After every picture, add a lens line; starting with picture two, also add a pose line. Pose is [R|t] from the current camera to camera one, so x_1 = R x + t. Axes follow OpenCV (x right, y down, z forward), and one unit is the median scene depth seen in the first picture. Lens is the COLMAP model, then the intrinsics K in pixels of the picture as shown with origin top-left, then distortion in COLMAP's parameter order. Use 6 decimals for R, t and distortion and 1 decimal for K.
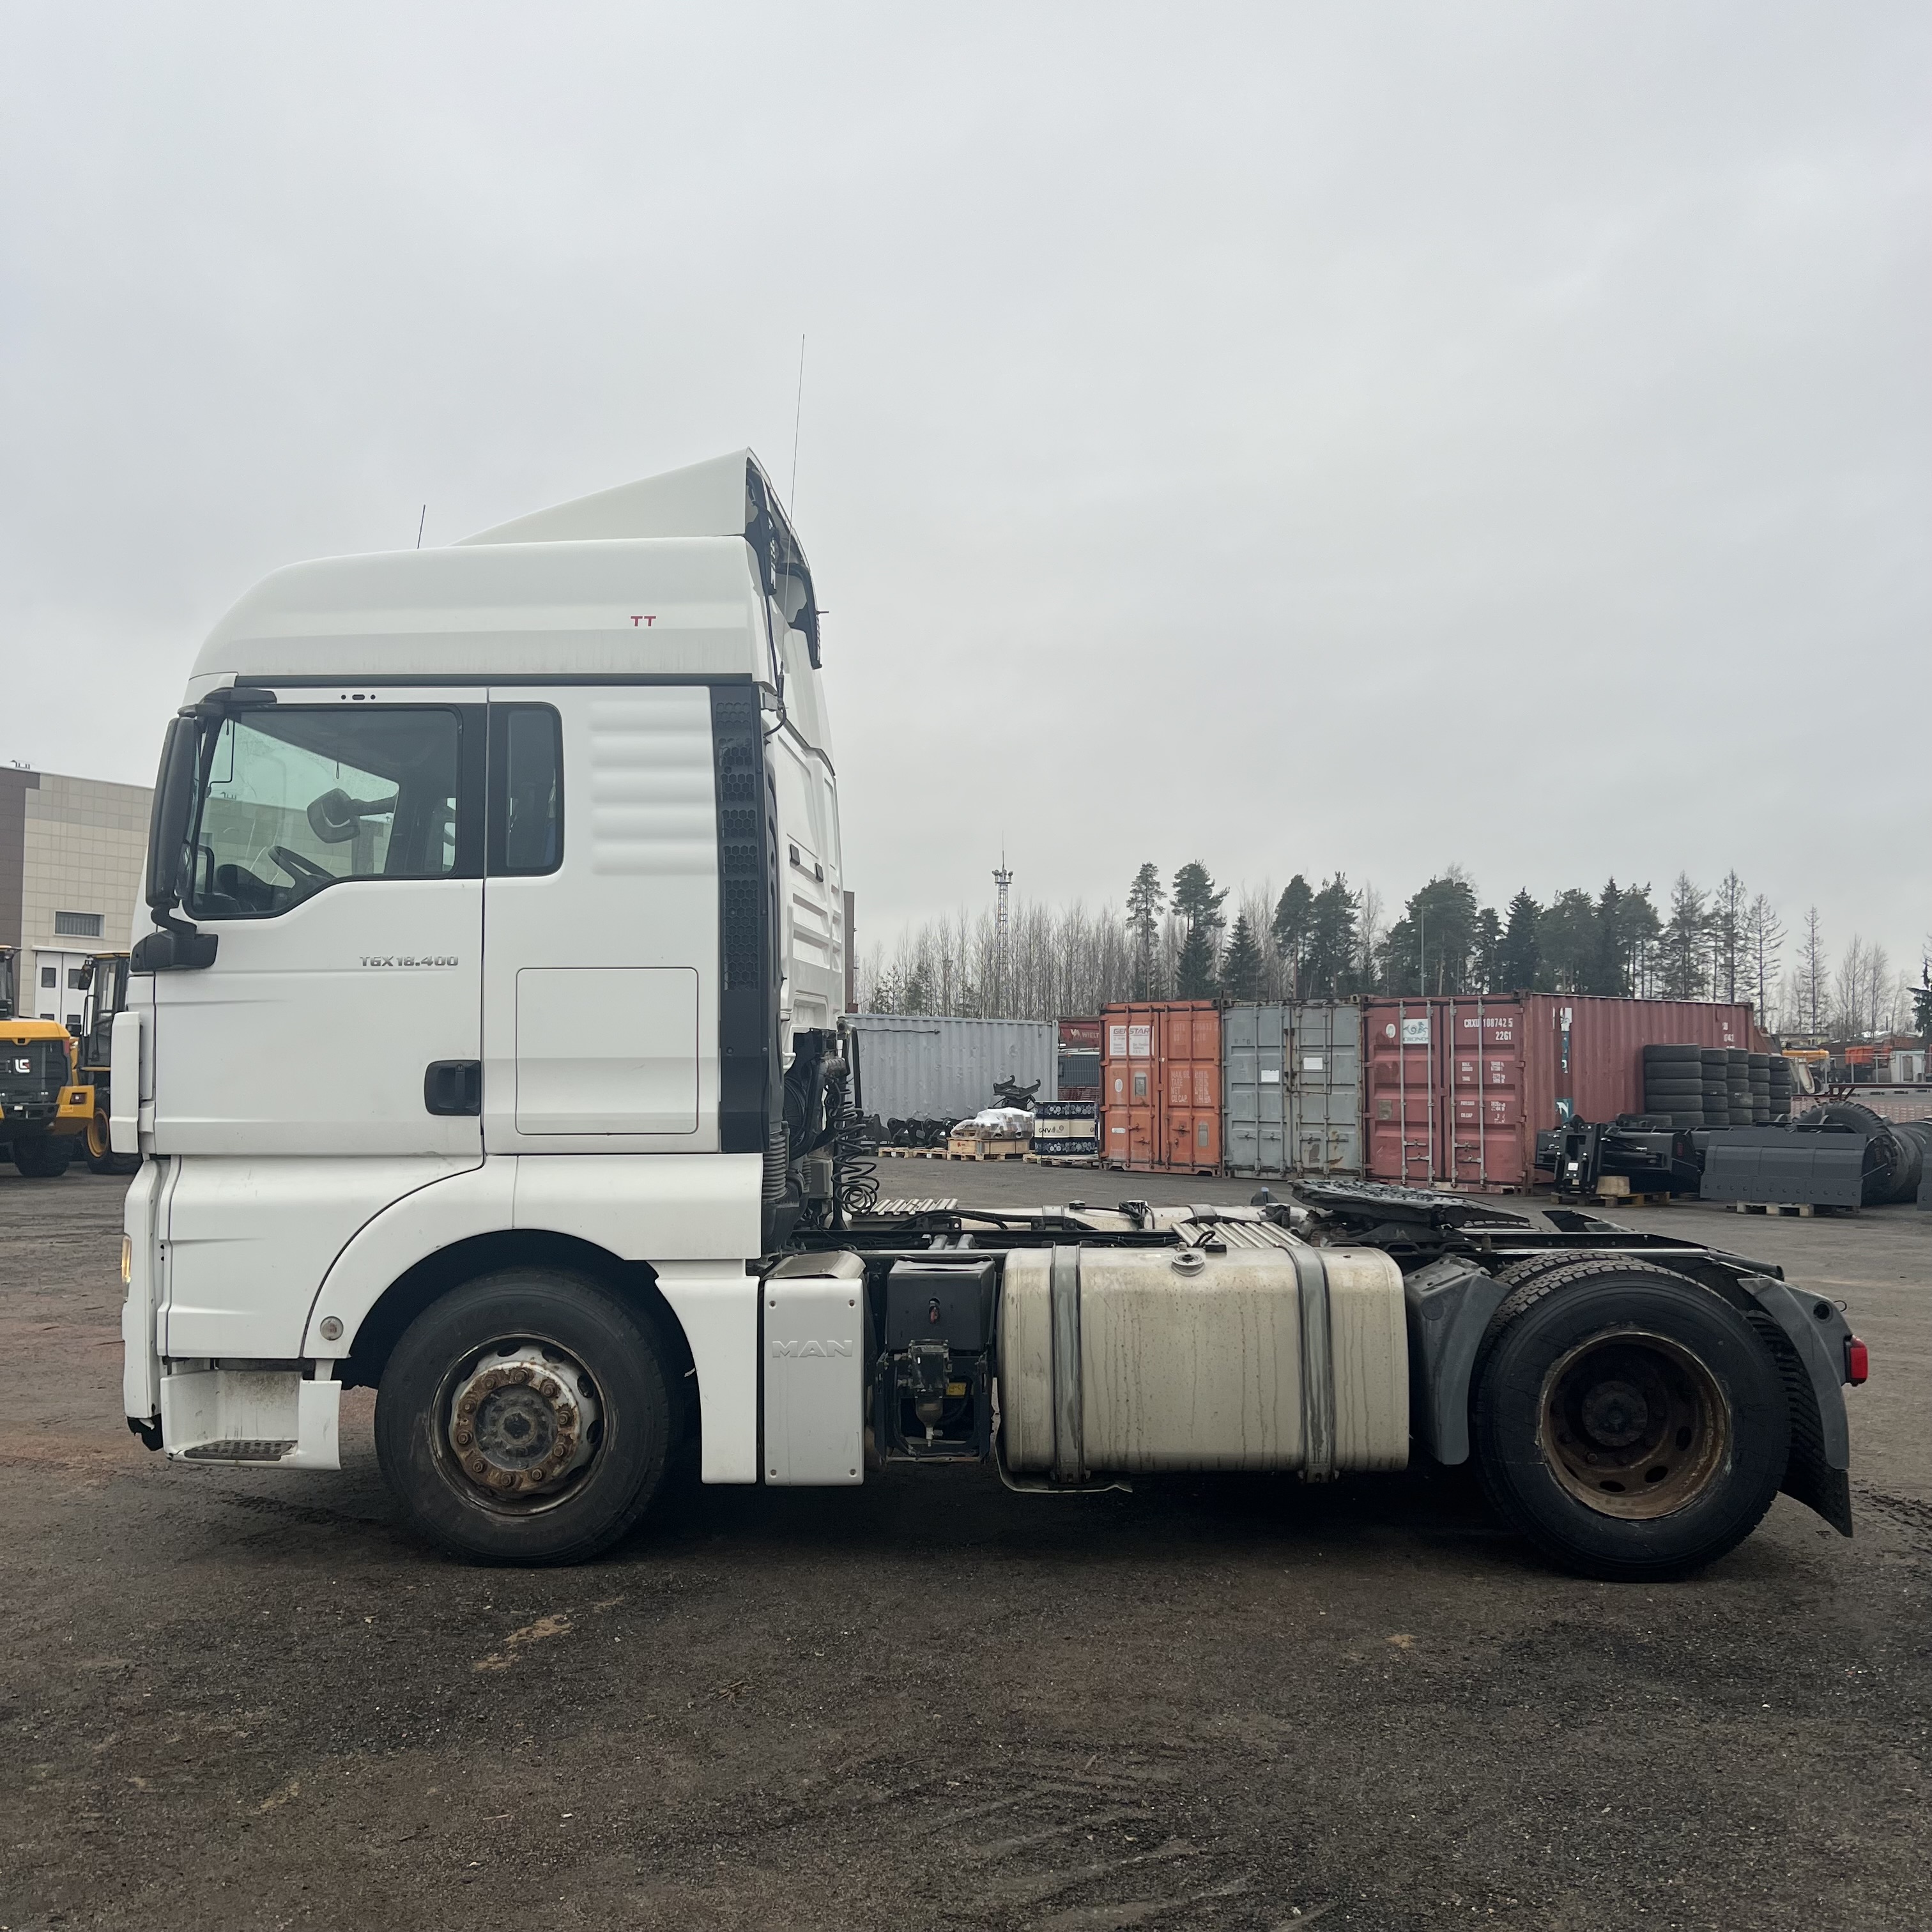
lens RADIAL K [[1941.5, 0, 966.0], [0, 1941.5, 966.0], [0, 0, 1]] dist [0.036045, -0.020894]
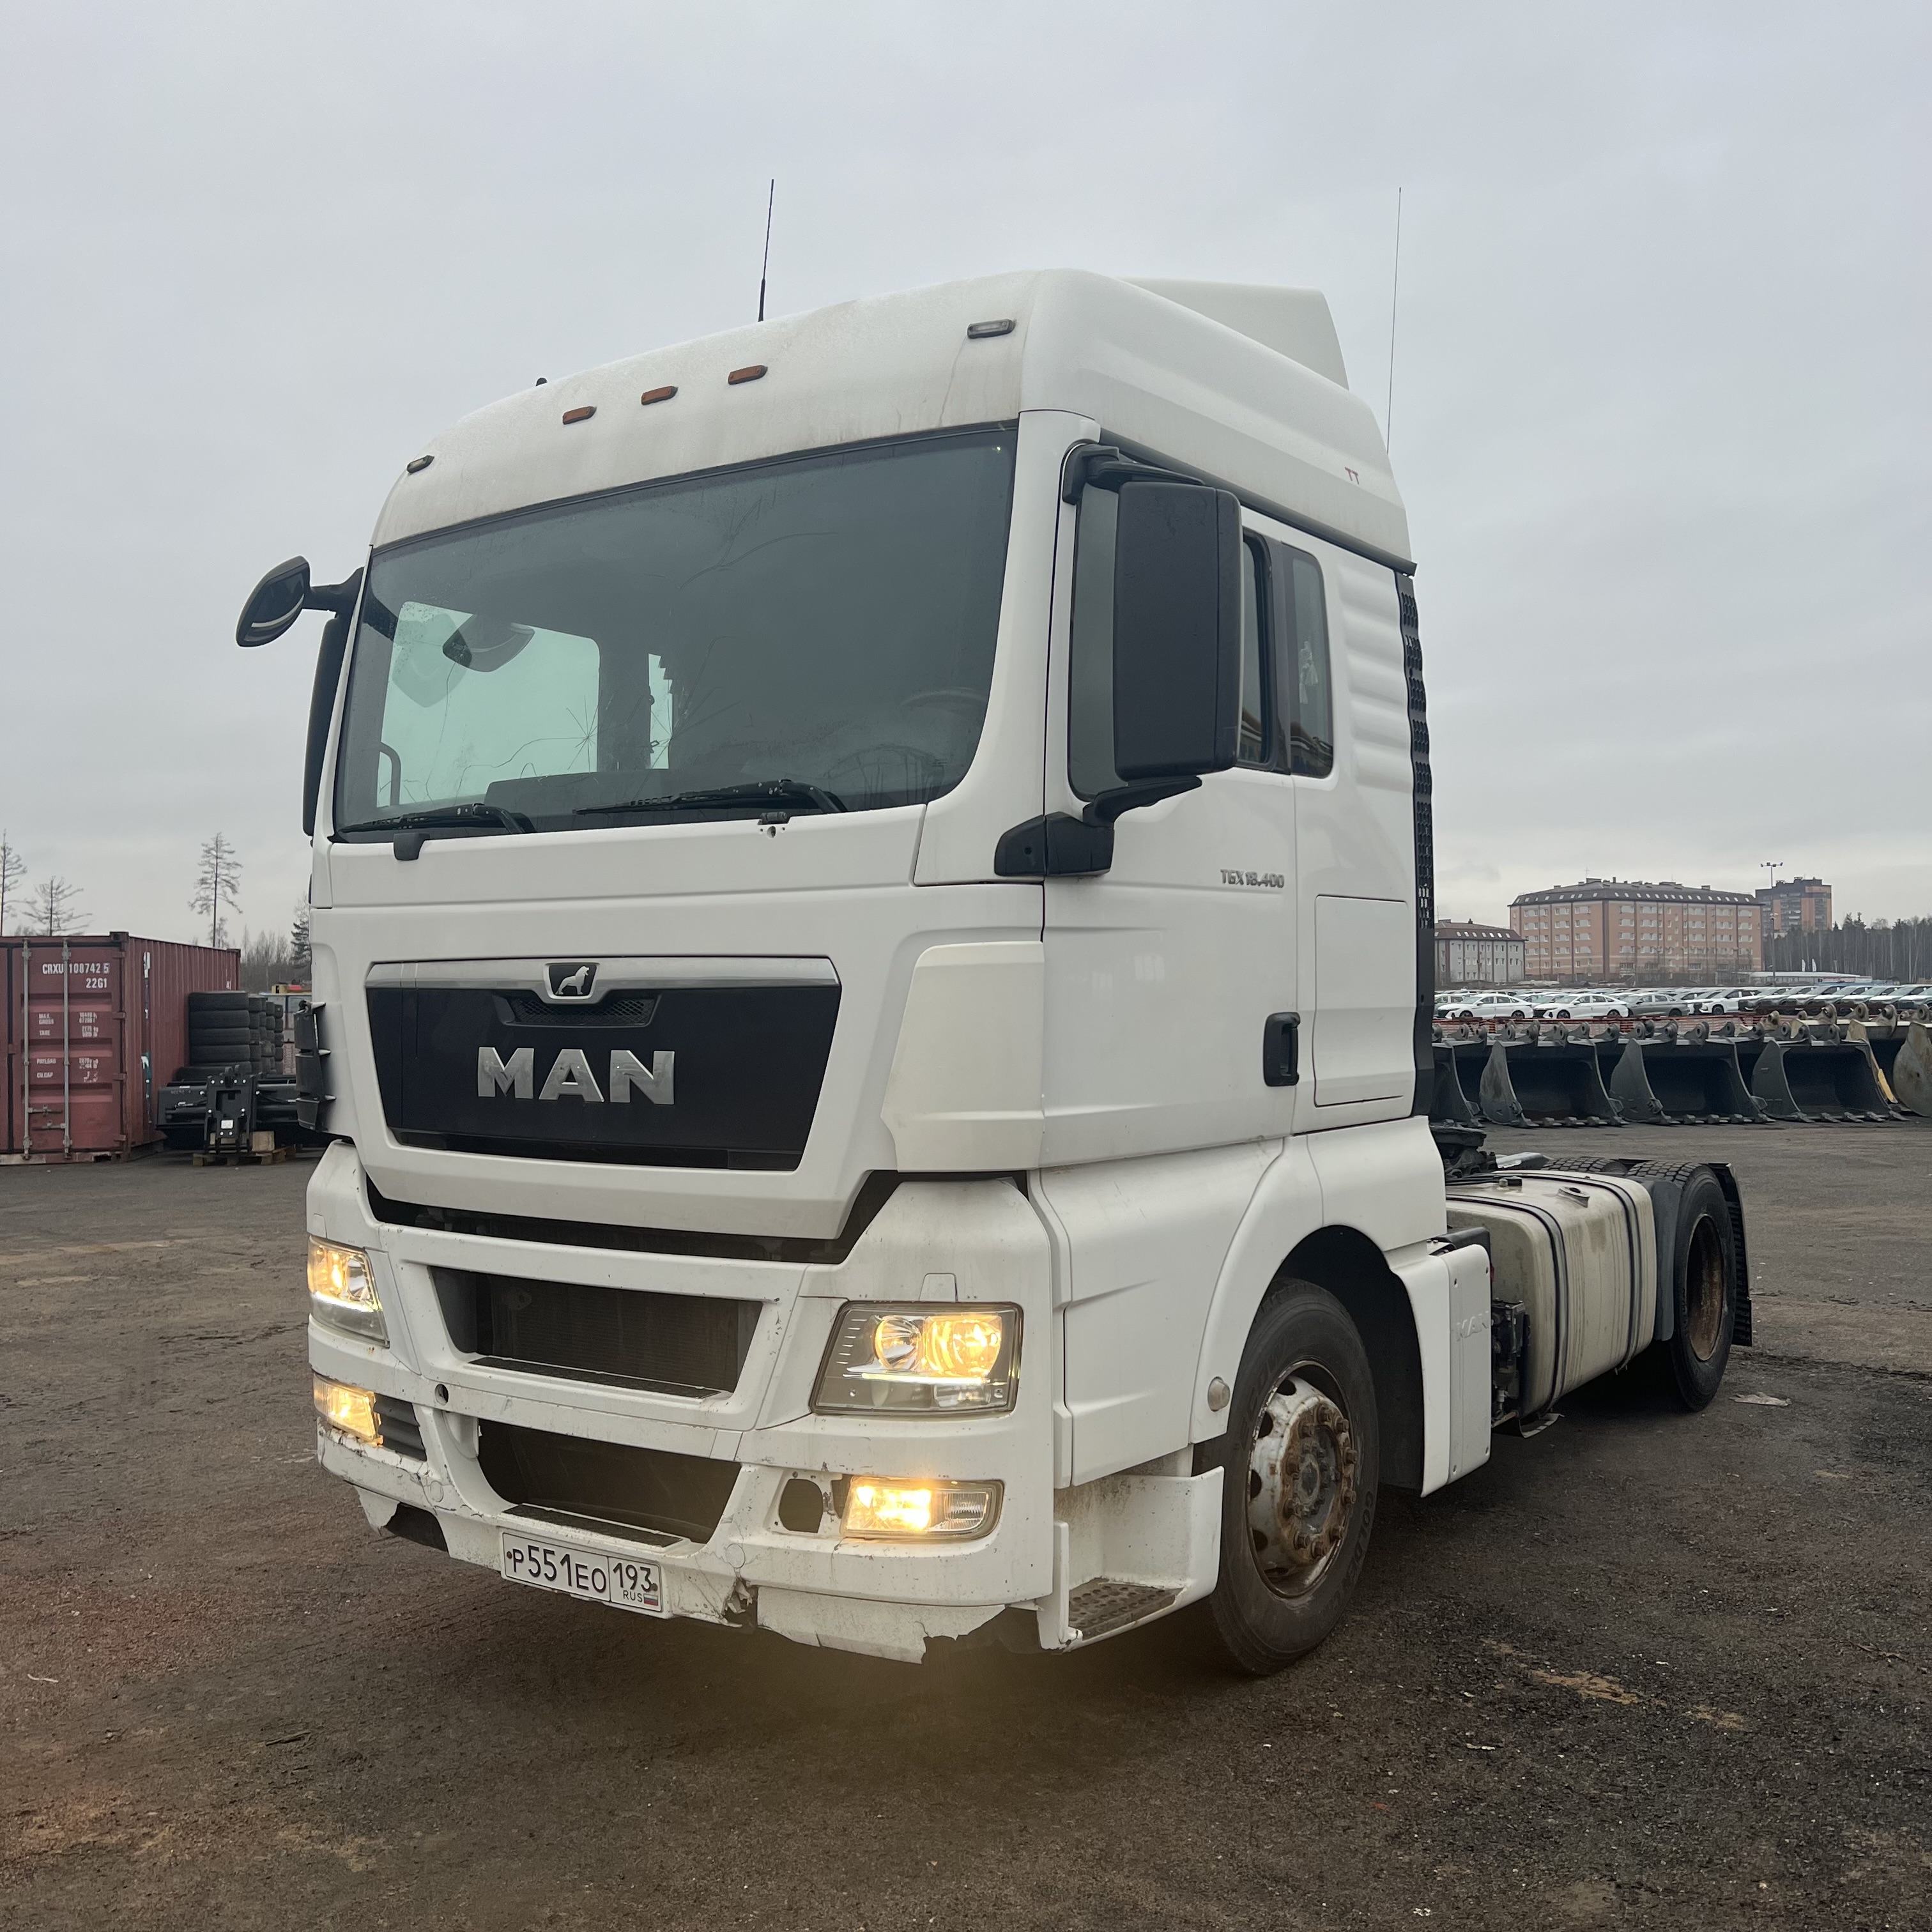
lens RADIAL K [[1921.6, 0, 1007.8], [0, 1921.6, 968.5], [0, 0, 1]] dist [0.080679, -0.103447]
pose [[0.536419, 0.006779, 0.843925, -0.268439], [-0.030433, 0.999473, 0.011315, 0.007241], [-0.843403, -0.031753, 0.536342, 0.194632]]
